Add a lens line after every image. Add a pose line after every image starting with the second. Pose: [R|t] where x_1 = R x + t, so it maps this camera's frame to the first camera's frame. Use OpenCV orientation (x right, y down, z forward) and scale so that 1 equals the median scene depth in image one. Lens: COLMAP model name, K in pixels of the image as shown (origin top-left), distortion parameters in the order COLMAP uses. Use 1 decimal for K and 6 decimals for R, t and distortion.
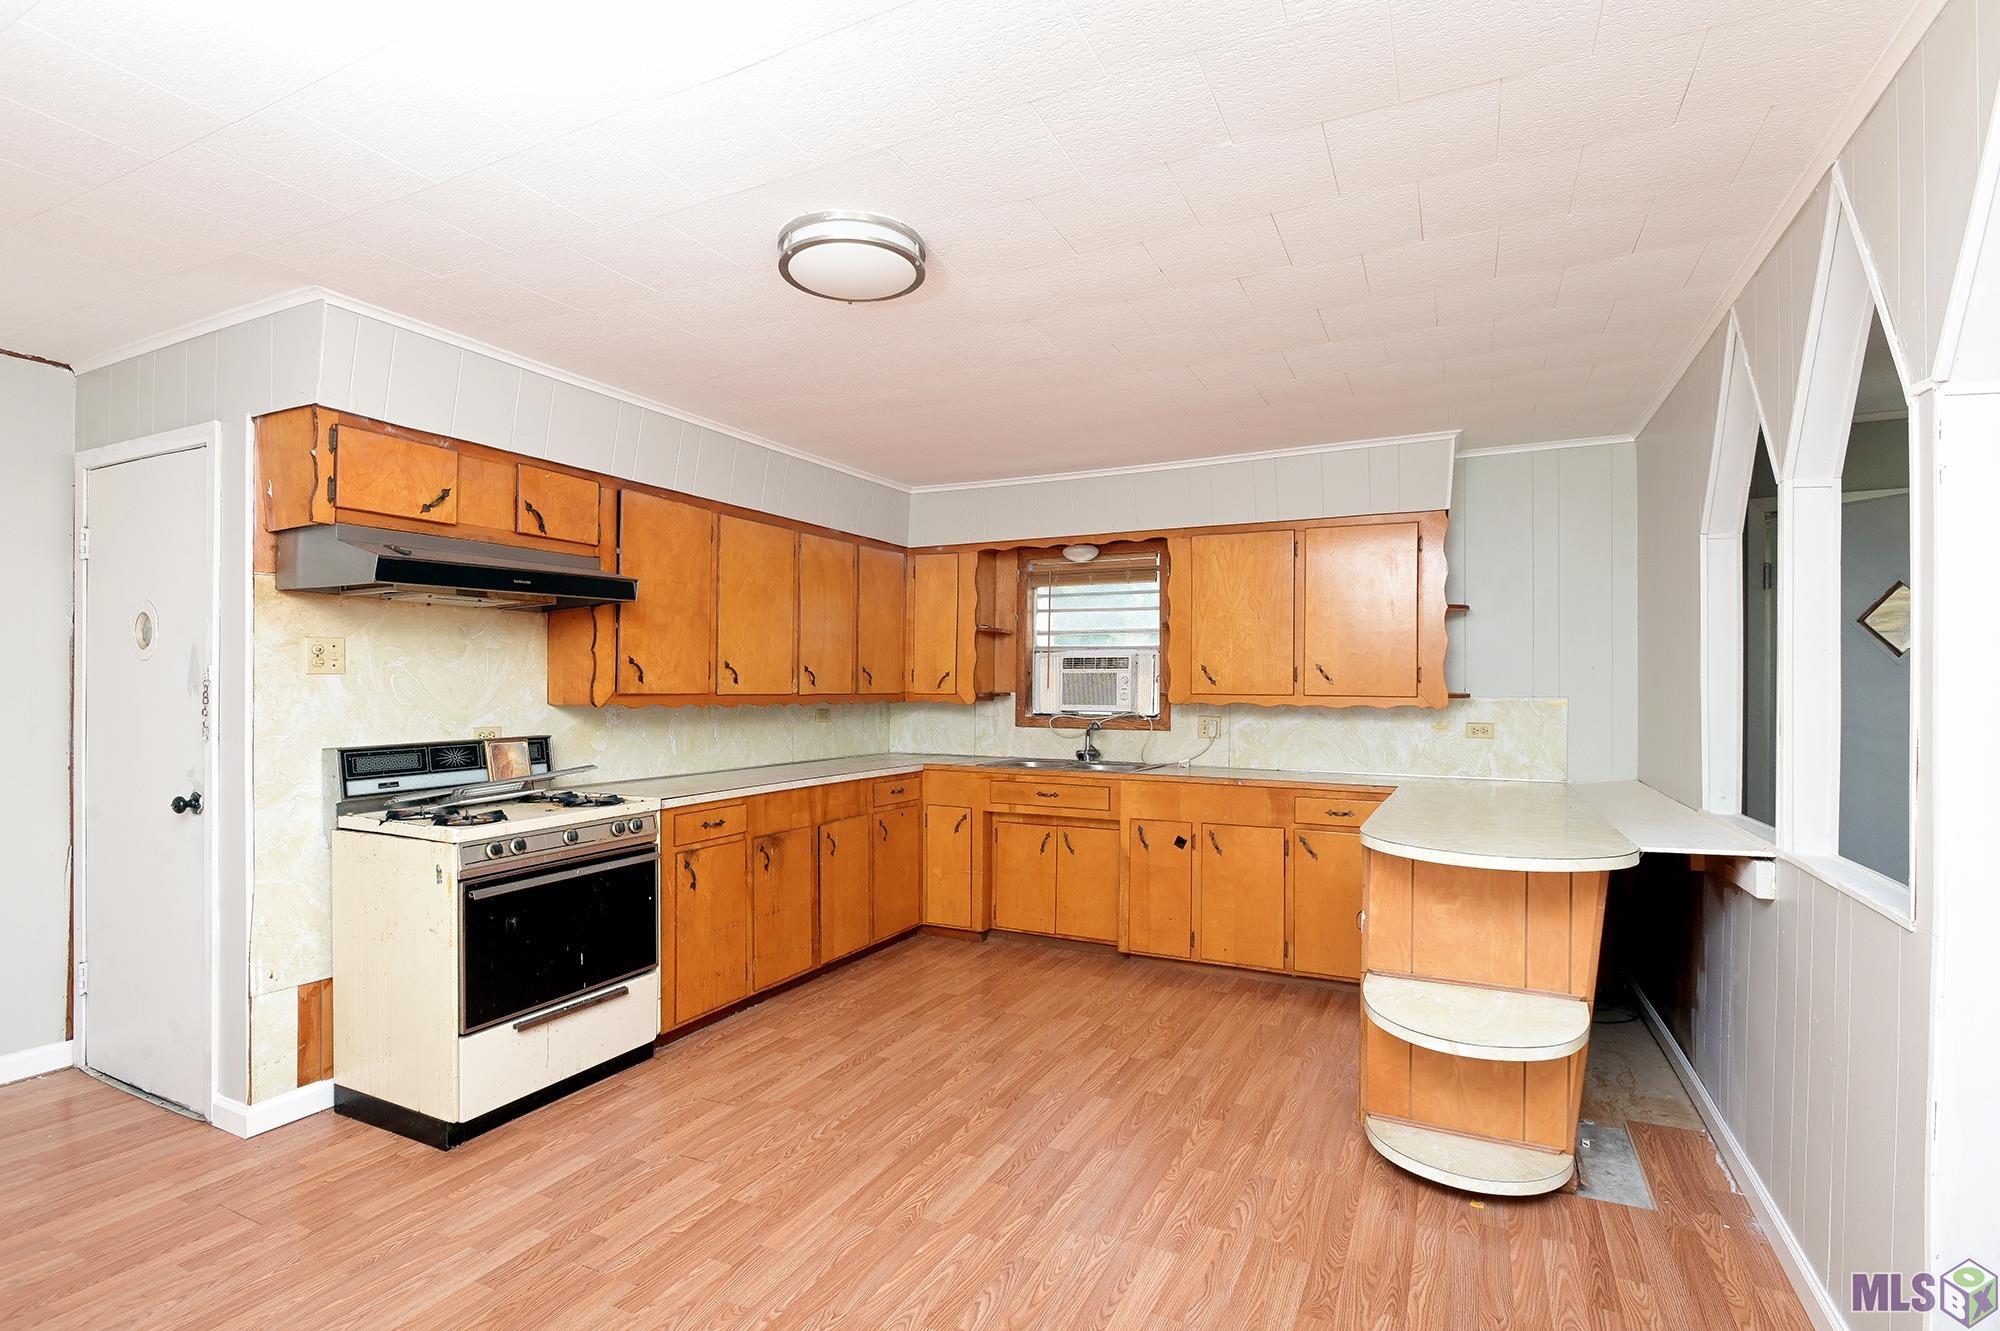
lens RADIAL K [[957.1, 0, 1000.6], [0, 957.1, 677.4], [0, 0, 1]] dist [-0.014797, 0.001018]
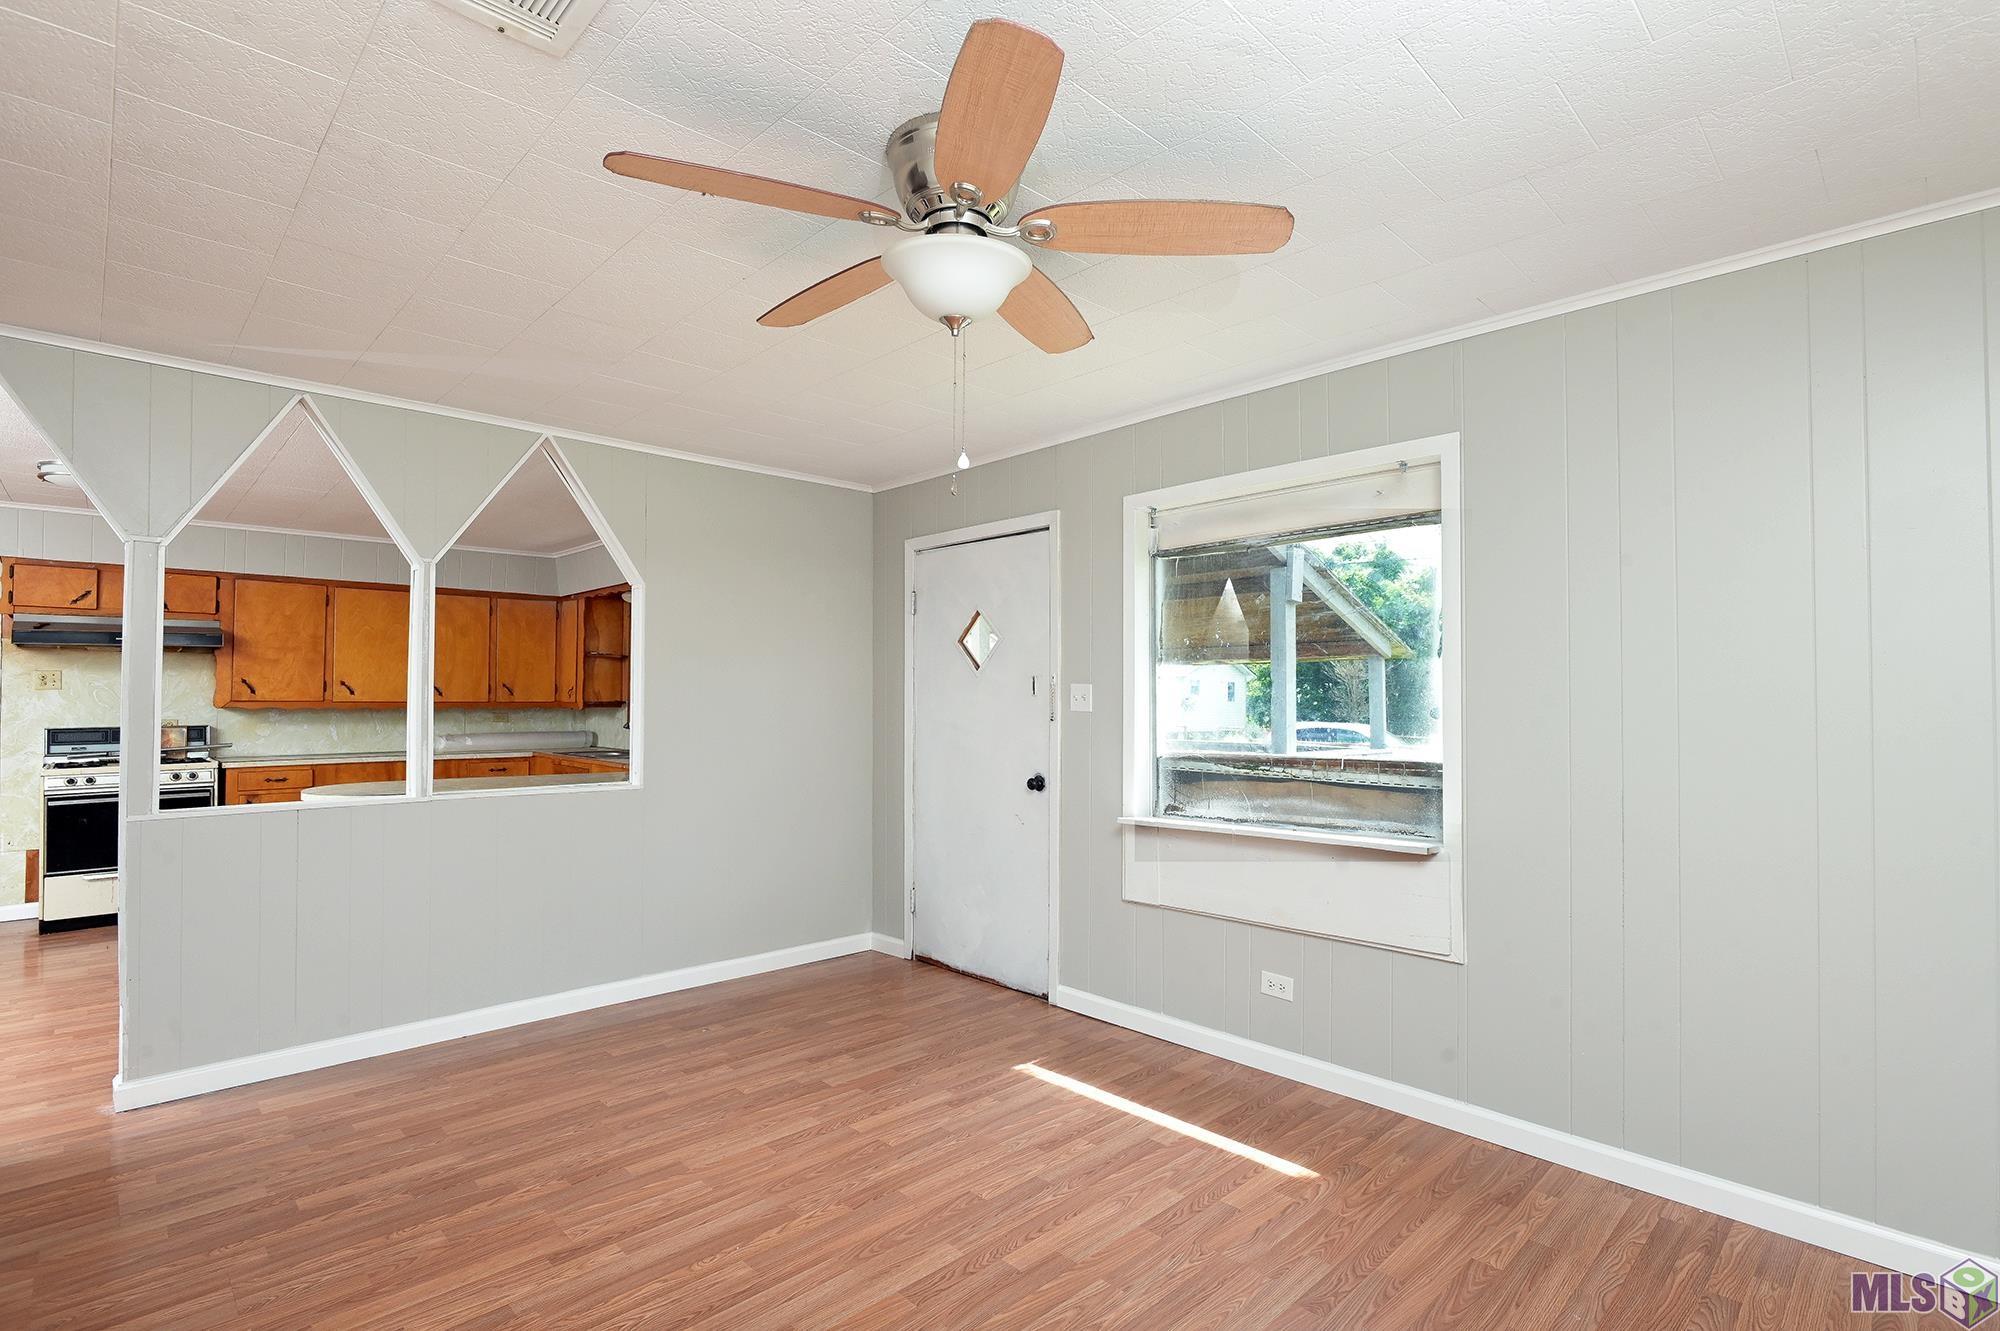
lens RADIAL K [[957.1, 0, 982.0], [0, 957.1, 665.1], [0, 0, 1]] dist [-0.014797, 0.001018]
pose [[0.947392, -0.011362, -0.319874, 1.412494], [0.002873, 0.999631, -0.026998, 0.003645], [0.320062, 0.024659, 0.947075, -0.168230]]
